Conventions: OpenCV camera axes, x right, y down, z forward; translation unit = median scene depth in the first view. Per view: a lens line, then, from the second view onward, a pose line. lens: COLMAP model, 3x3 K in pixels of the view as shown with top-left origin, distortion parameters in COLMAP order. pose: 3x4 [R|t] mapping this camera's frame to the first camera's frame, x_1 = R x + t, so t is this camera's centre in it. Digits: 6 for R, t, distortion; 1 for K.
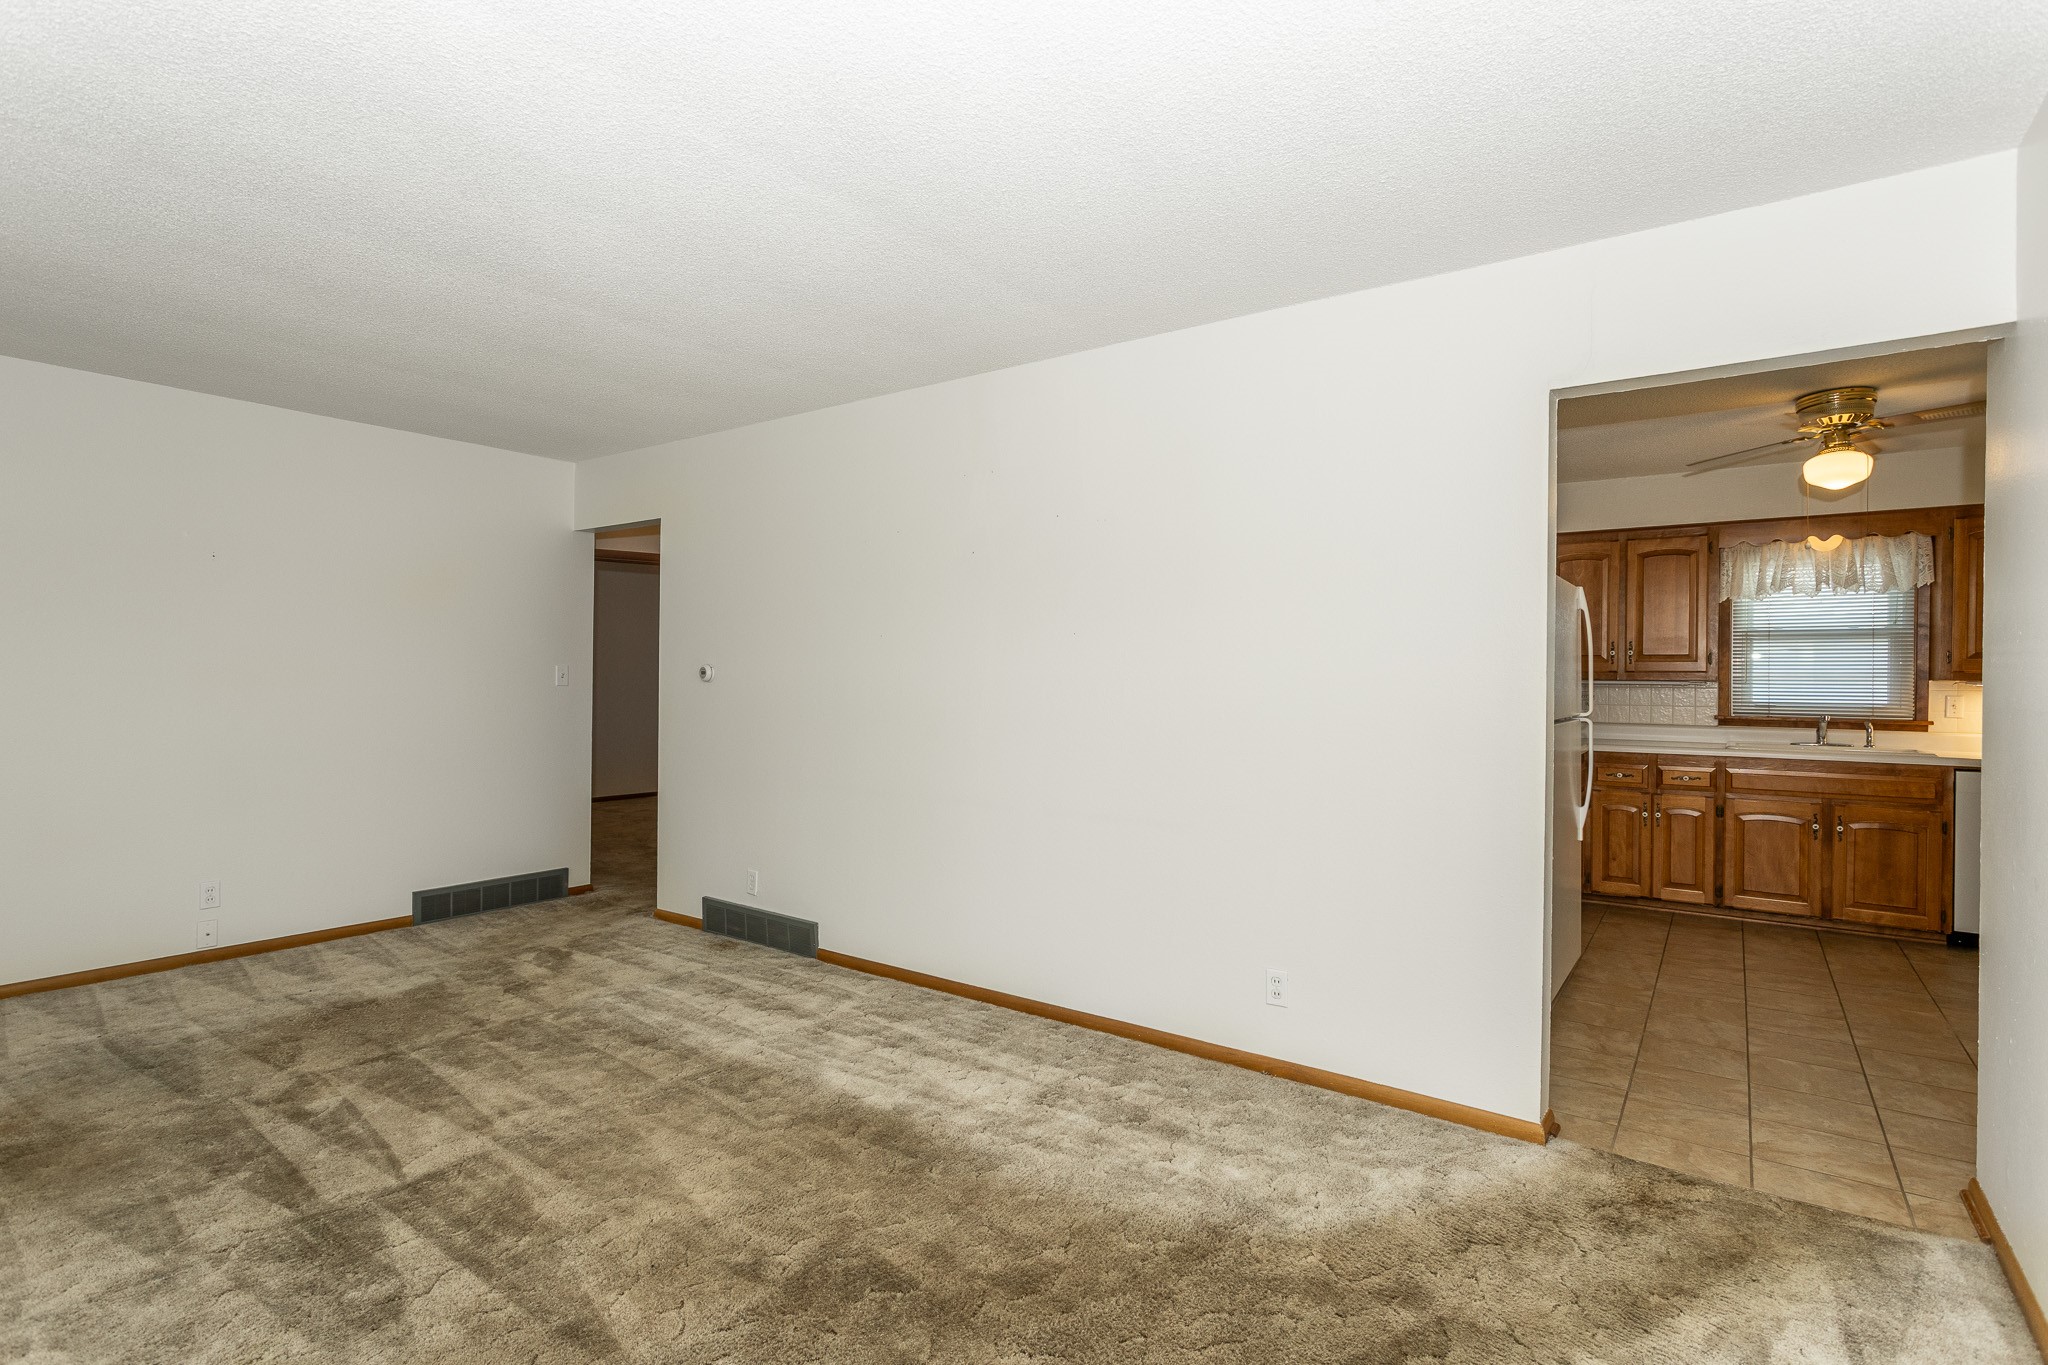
lens RADIAL K [[989.2, 0, 1024.0], [0, 989.2, 682.5], [0, 0, 1]] dist [-0.000188, 0.000099]
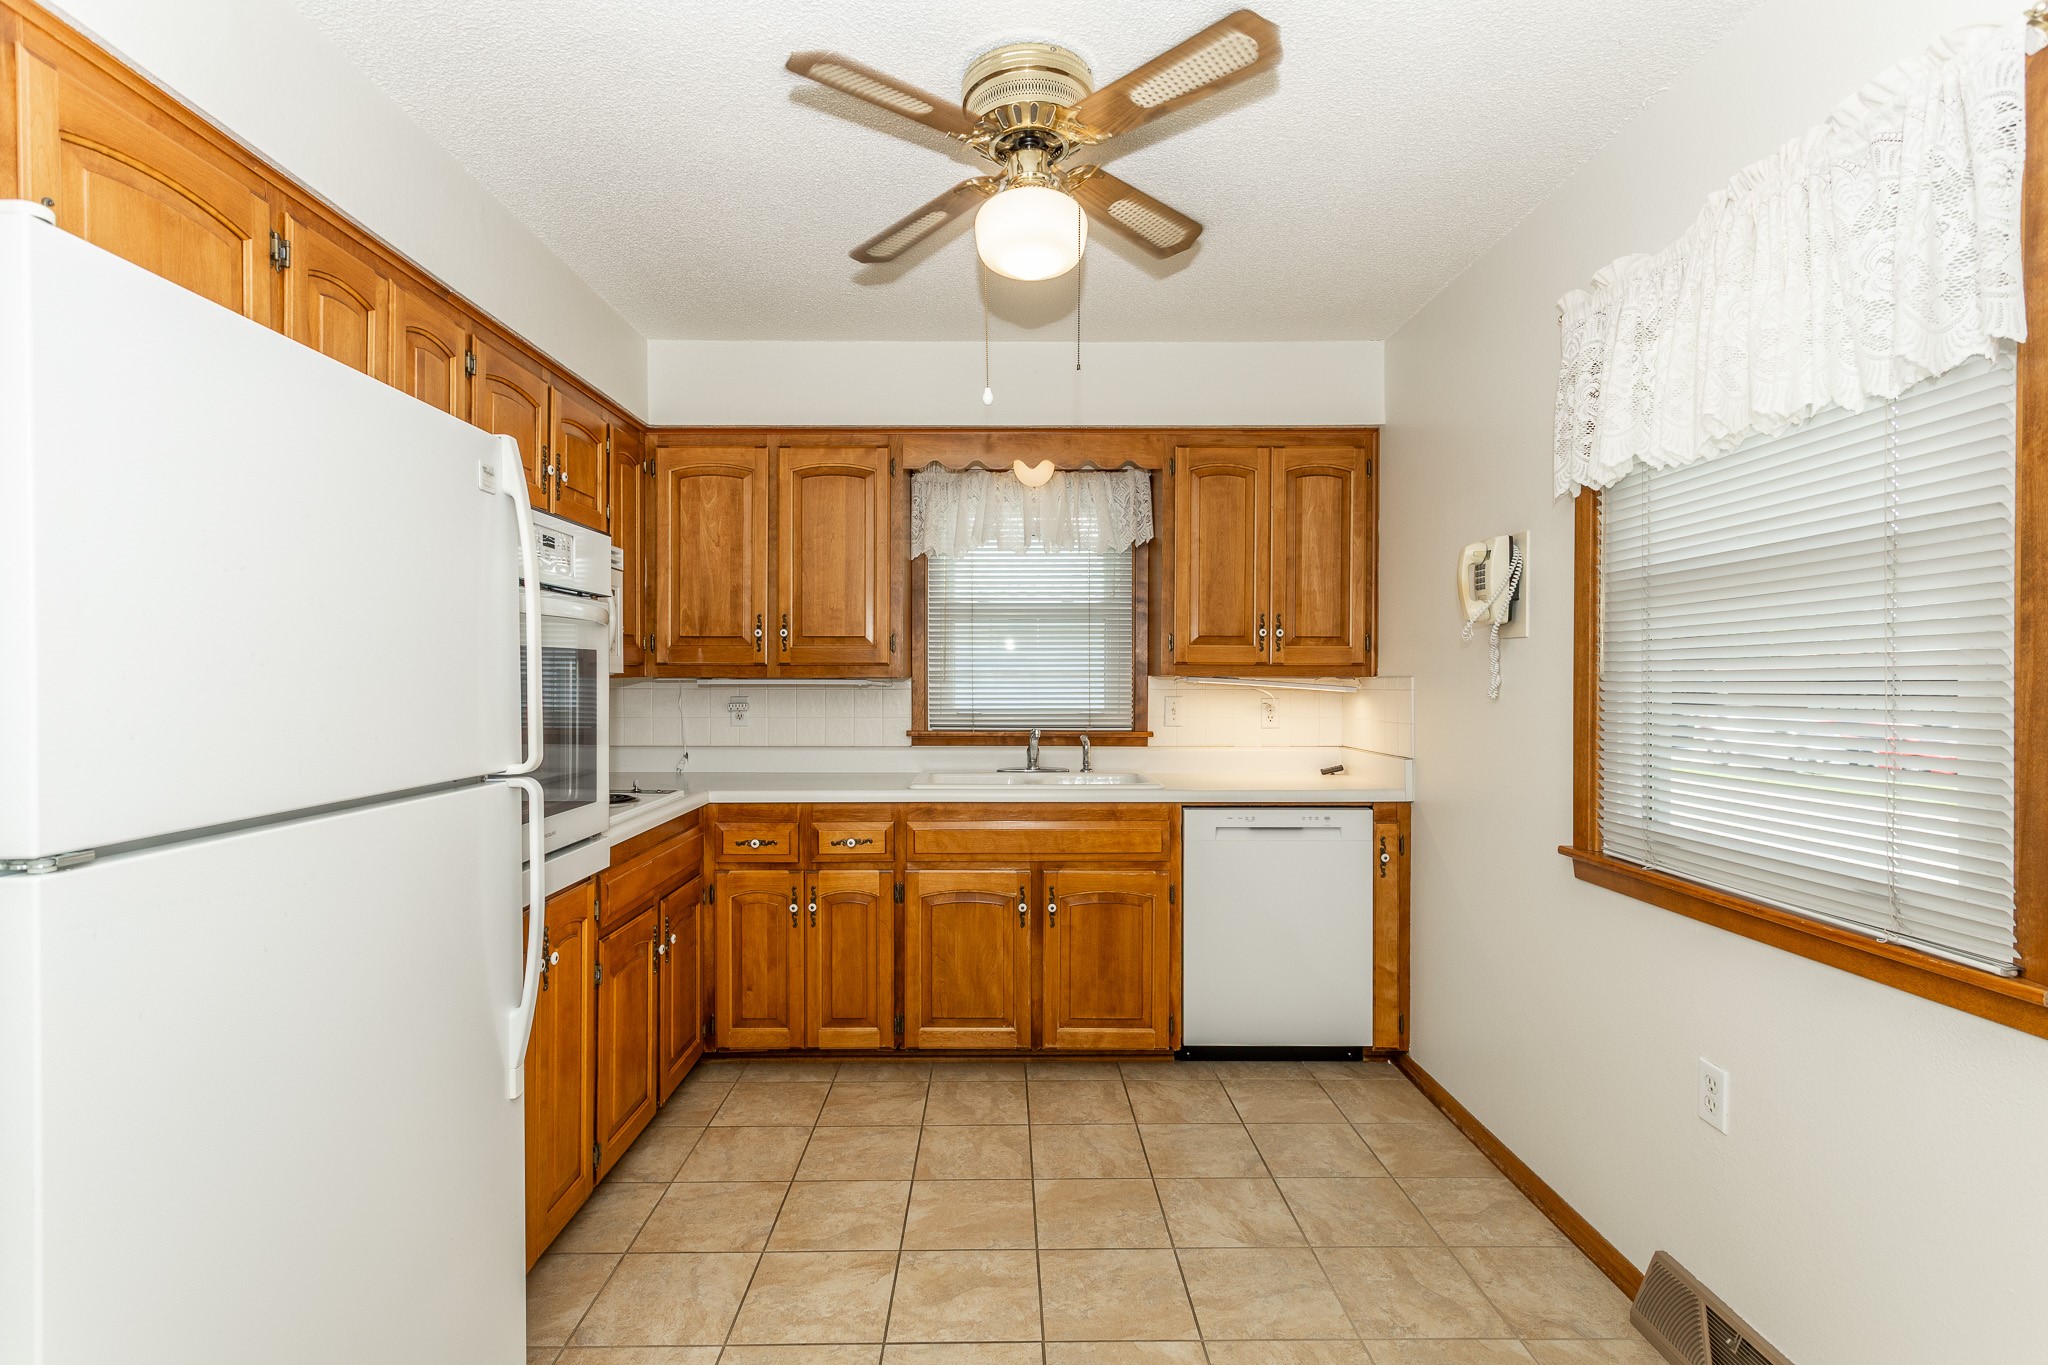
lens RADIAL K [[984.3, 0, 1016.5], [0, 984.3, 683.8], [0, 0, 1]] dist [-0.002845, 0.000211]
pose [[0.803533, -0.009917, 0.595177, 0.401822], [0.007750, 0.999951, 0.006198, -0.001358], [-0.595209, -0.000367, 0.803571, 0.470679]]
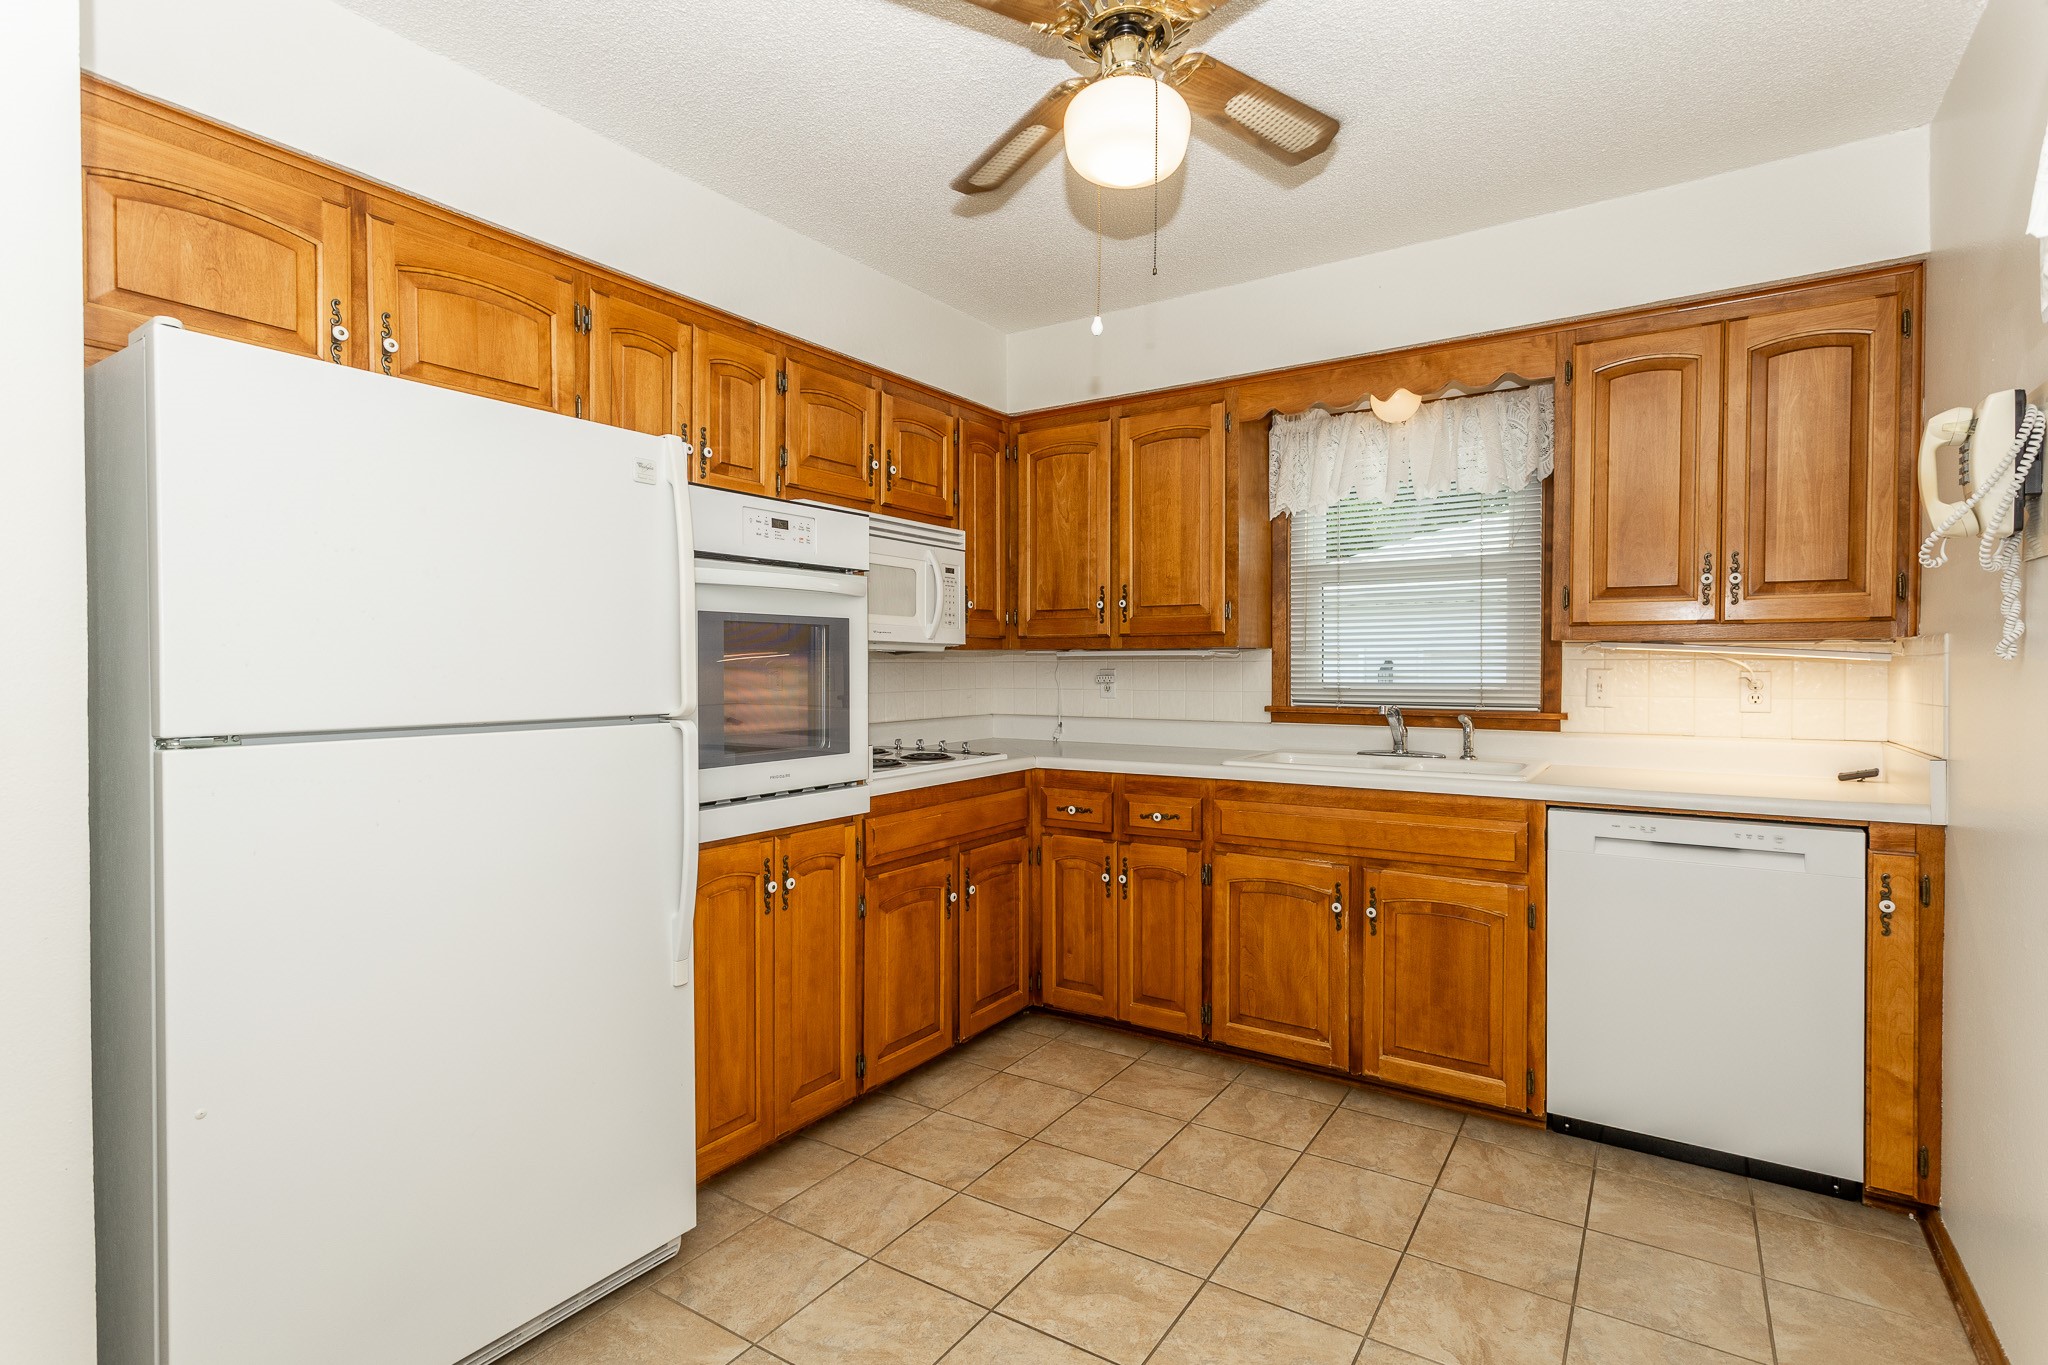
lens RADIAL K [[991.0, 0, 1019.0], [0, 991.0, 680.7], [0, 0, 1]] dist [-0.001270, 0.000301]
pose [[0.998980, -0.009715, 0.044108, 0.569460], [0.009247, 0.999899, 0.010816, 0.011031], [-0.044208, -0.010397, 0.998968, 0.434078]]
